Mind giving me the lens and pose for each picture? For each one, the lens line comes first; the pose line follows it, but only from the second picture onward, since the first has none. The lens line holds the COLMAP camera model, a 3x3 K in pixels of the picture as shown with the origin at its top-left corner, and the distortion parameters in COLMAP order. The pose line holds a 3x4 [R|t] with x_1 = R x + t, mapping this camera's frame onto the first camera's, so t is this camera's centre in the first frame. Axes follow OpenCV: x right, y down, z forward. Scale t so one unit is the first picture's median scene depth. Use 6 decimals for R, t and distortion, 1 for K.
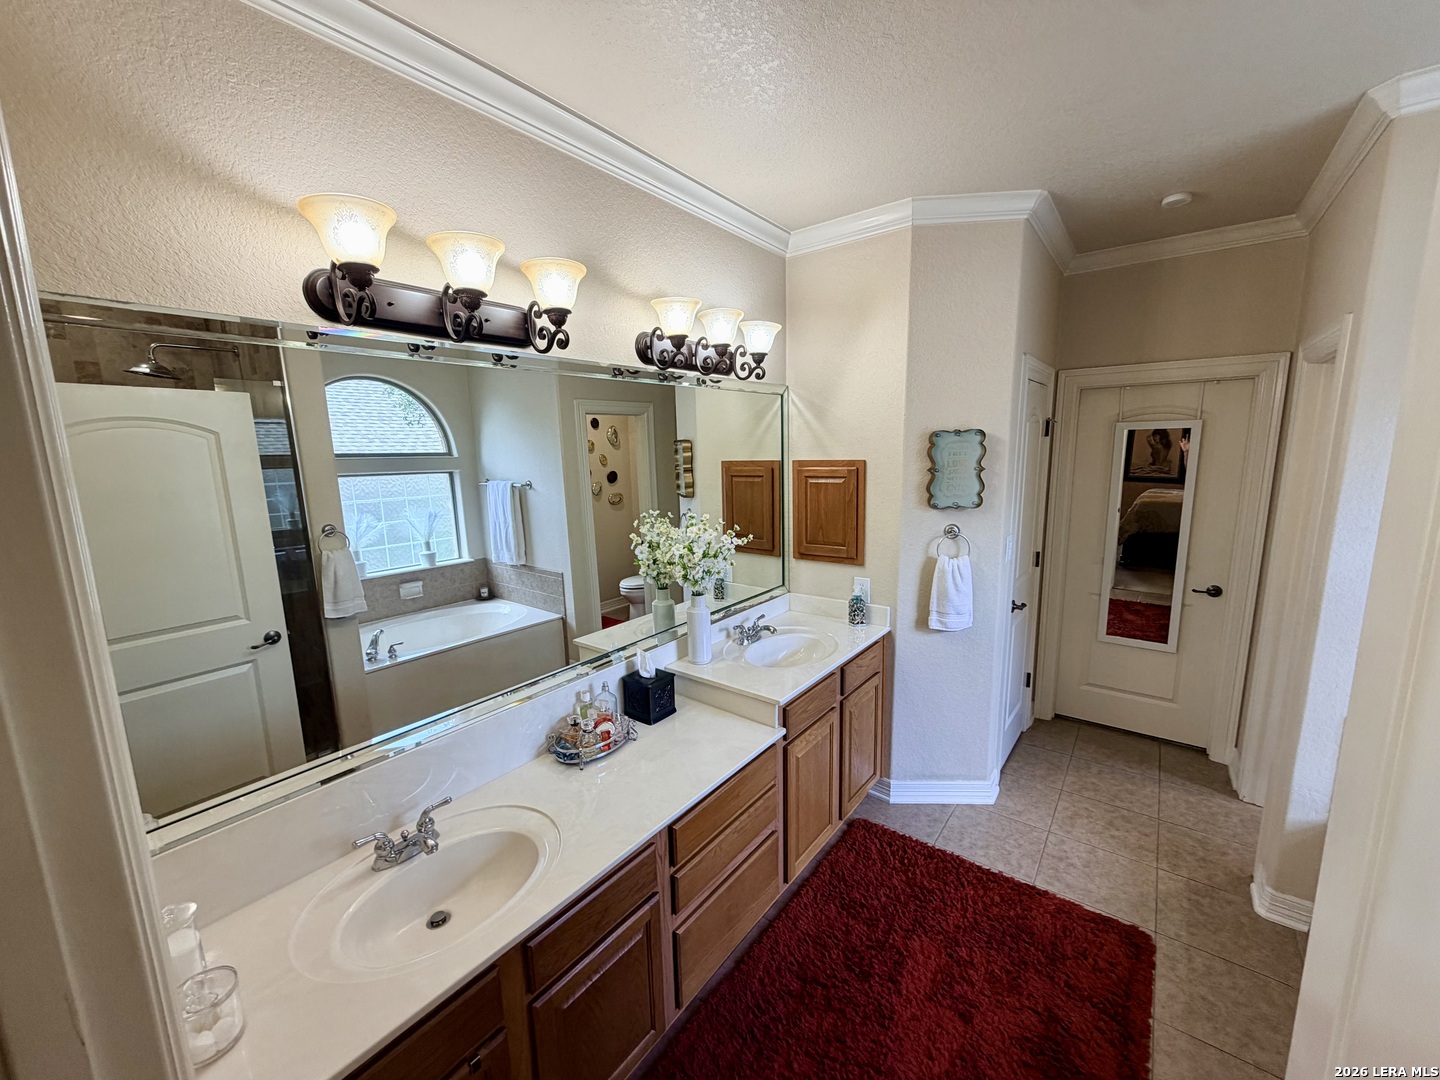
lens RADIAL K [[576.3, 0, 714.0], [0, 576.3, 547.5], [0, 0, 1]] dist [-0.002340, 0.001412]
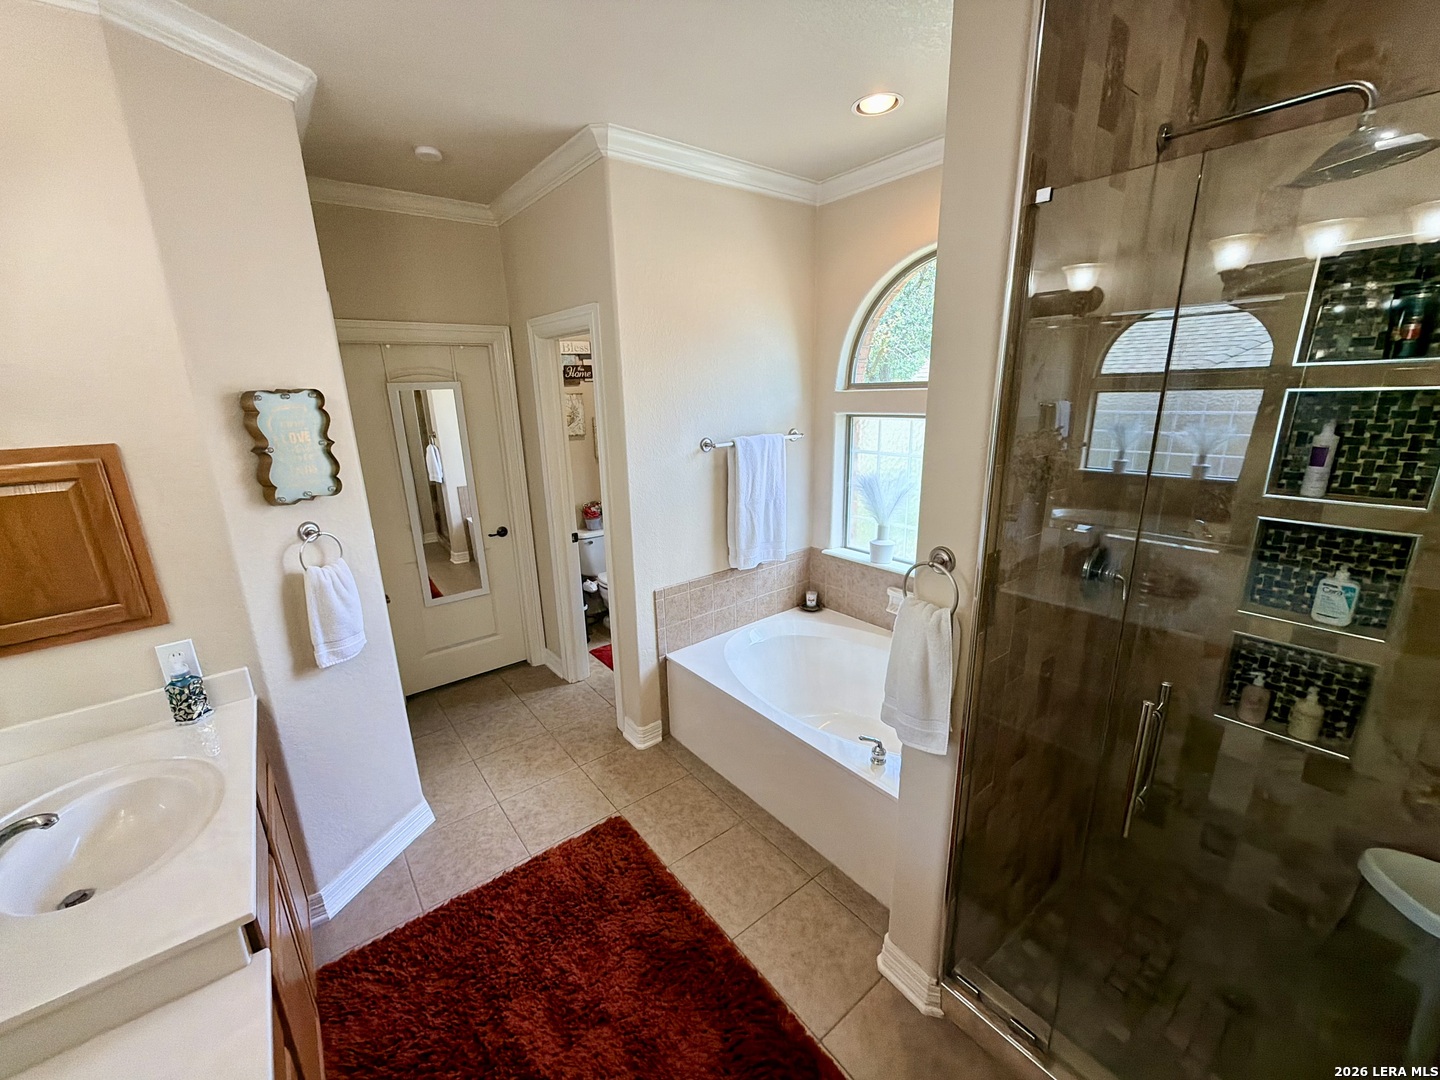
lens RADIAL K [[576.3, 0, 717.9], [0, 576.3, 543.7], [0, 0, 1]] dist [-0.002340, 0.001412]
pose [[0.239139, -0.243699, 0.939906, -0.156522], [0.186470, 0.961501, 0.201855, -0.066798], [-0.952912, 0.126993, 0.275375, 0.327877]]
